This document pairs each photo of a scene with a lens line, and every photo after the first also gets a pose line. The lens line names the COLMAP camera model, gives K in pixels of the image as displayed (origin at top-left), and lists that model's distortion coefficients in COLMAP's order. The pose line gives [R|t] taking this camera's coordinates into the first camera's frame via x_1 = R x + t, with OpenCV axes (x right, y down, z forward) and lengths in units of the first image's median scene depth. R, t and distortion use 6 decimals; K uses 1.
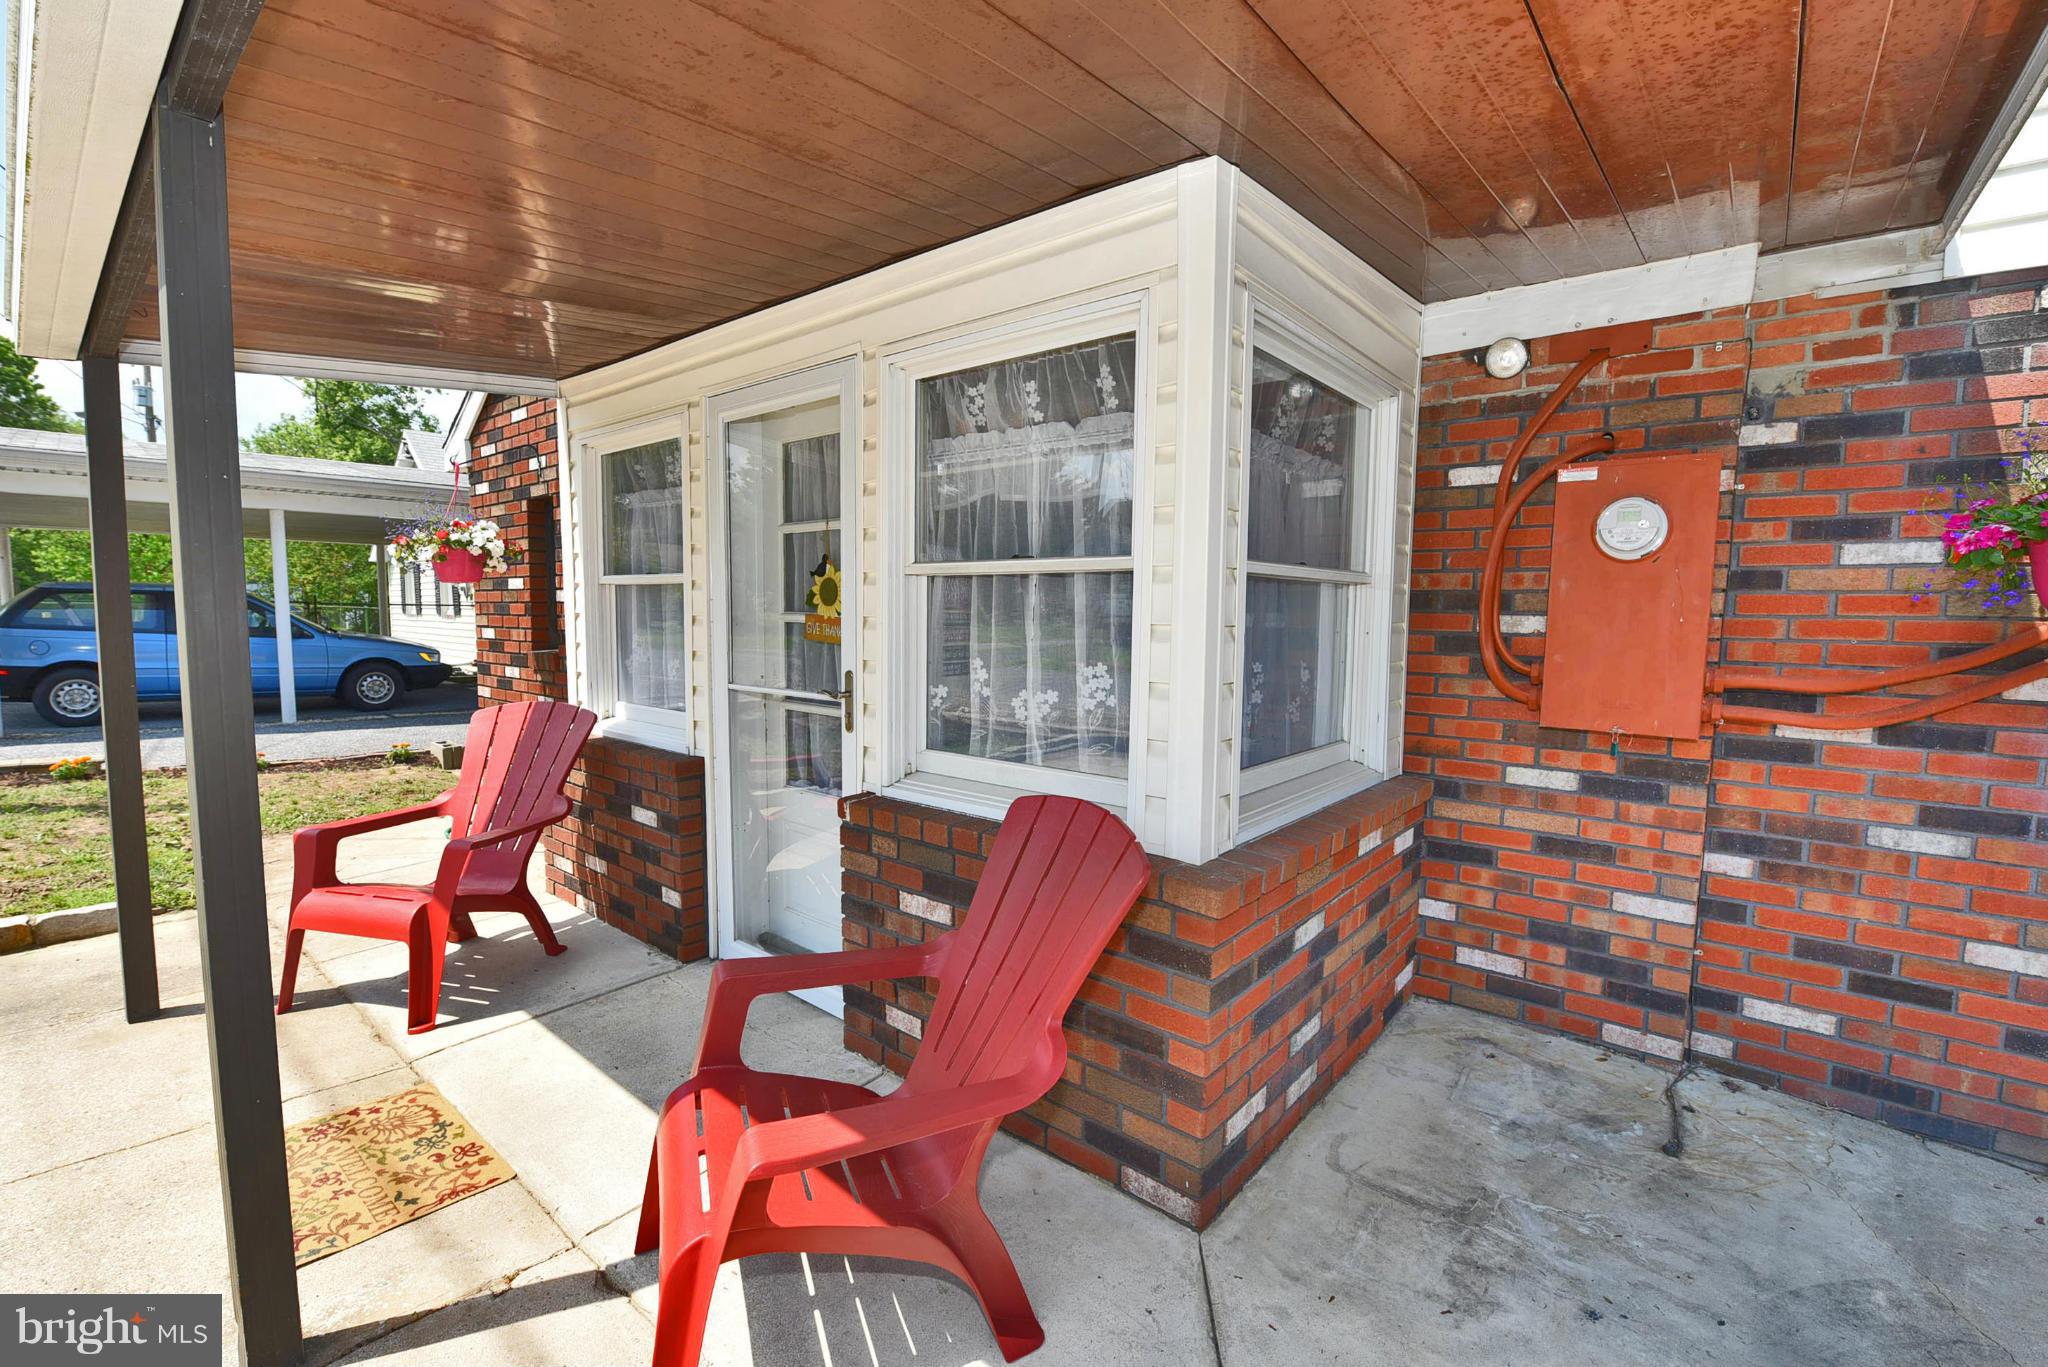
lens RADIAL K [[875.1, 0, 1024.0], [0, 875.1, 683.5], [0, 0, 1]] dist [-0.015150, -0.000563]
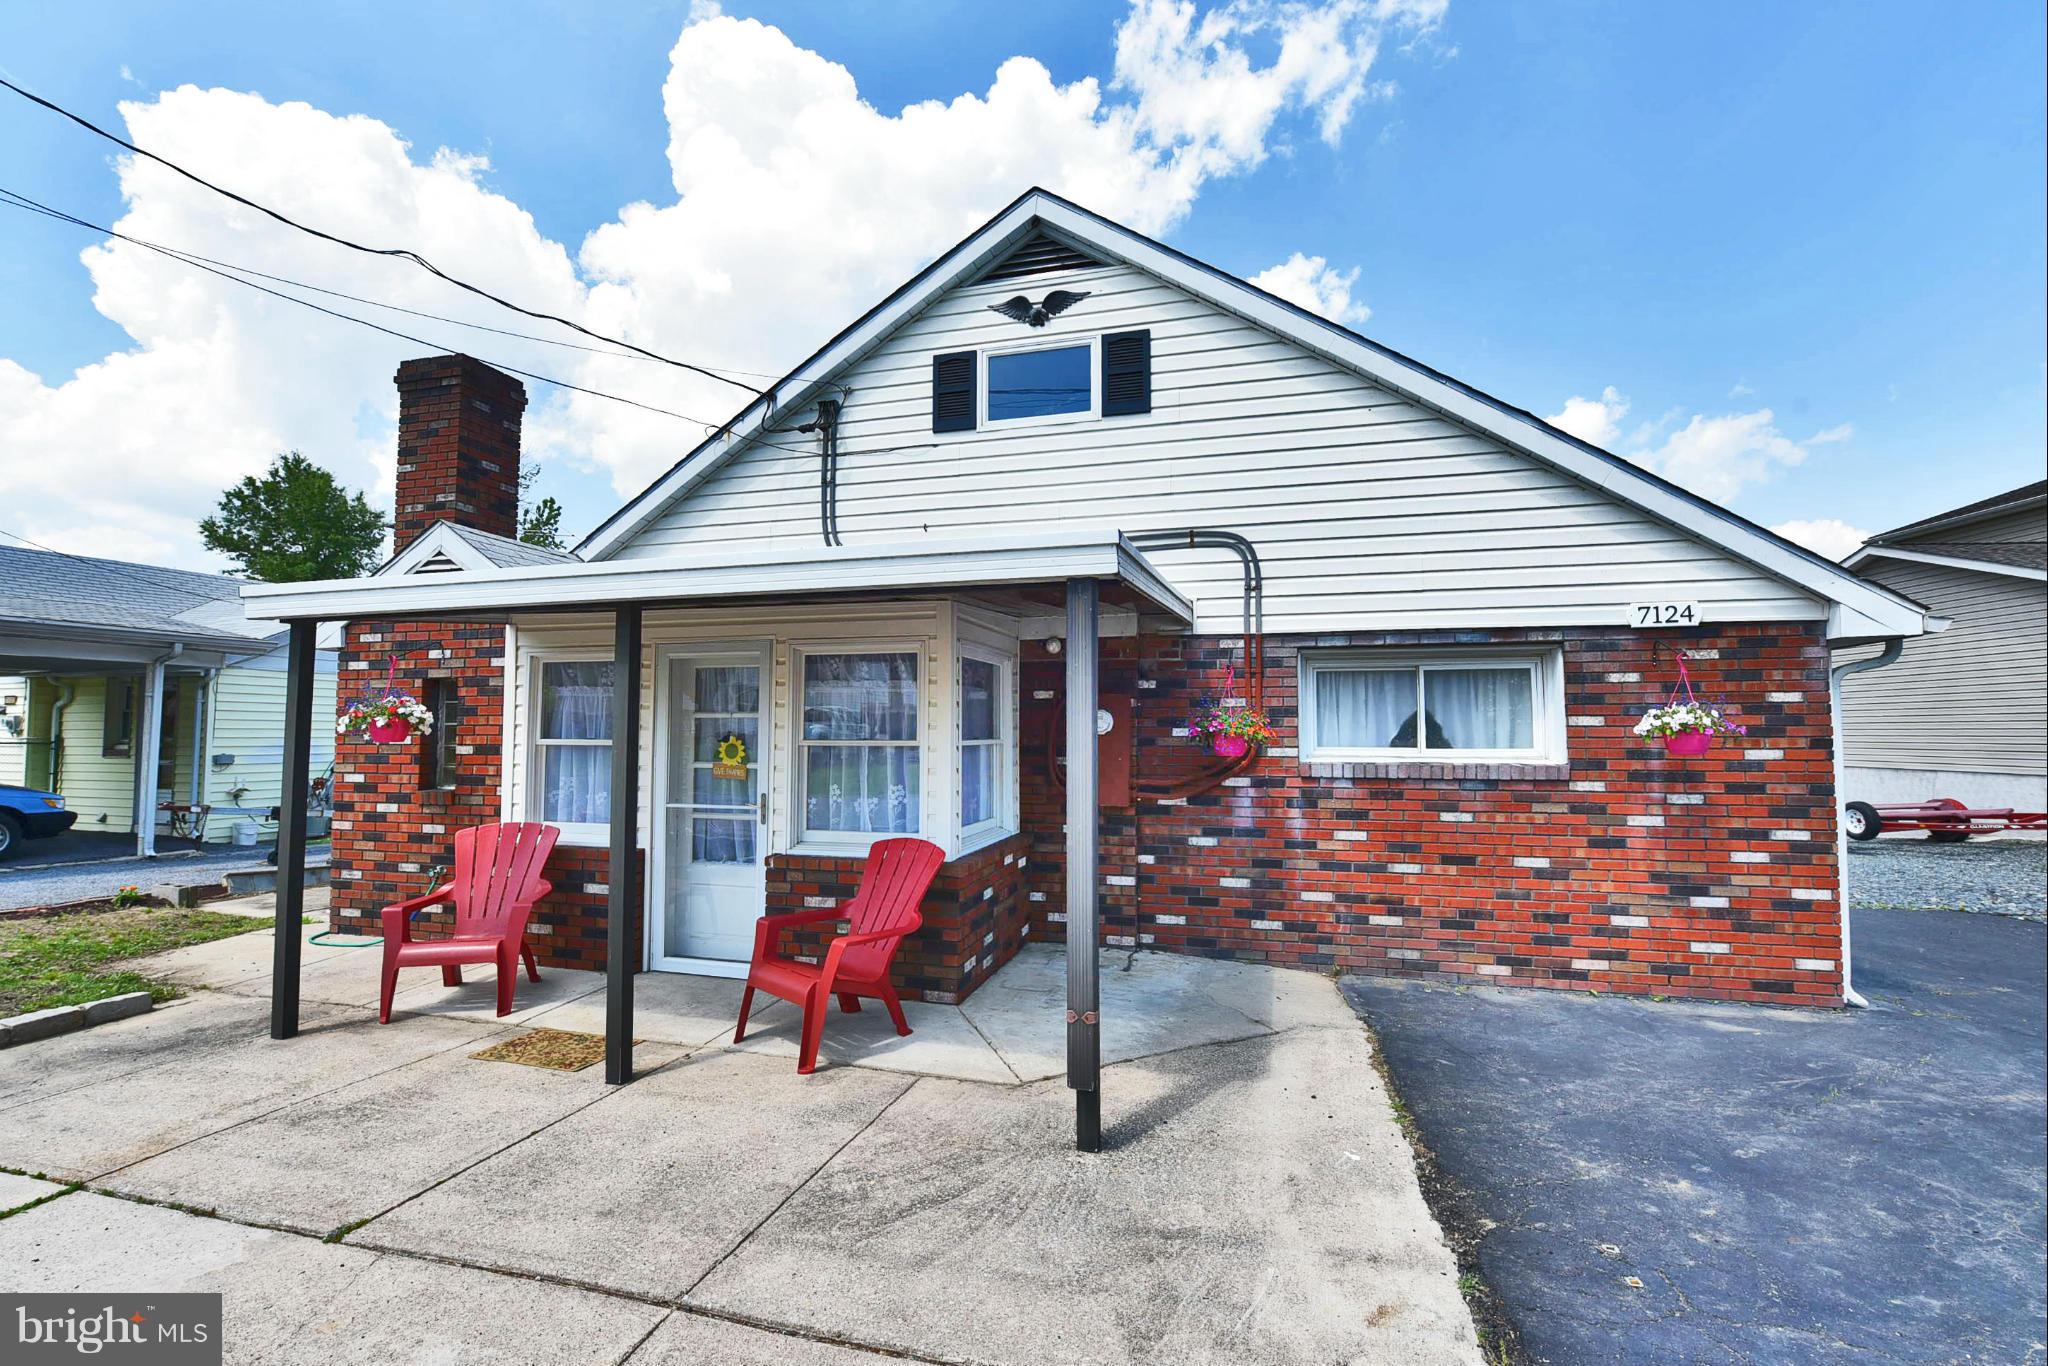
lens RADIAL K [[875.1, 0, 1024.0], [0, 875.1, 683.0], [0, 0, 1]] dist [-0.015150, -0.000563]
pose [[0.909894, 0.012433, 0.414655, -0.513599], [0.044594, 0.990828, -0.127562, 0.018687], [-0.412438, 0.134559, 0.900993, -1.122126]]
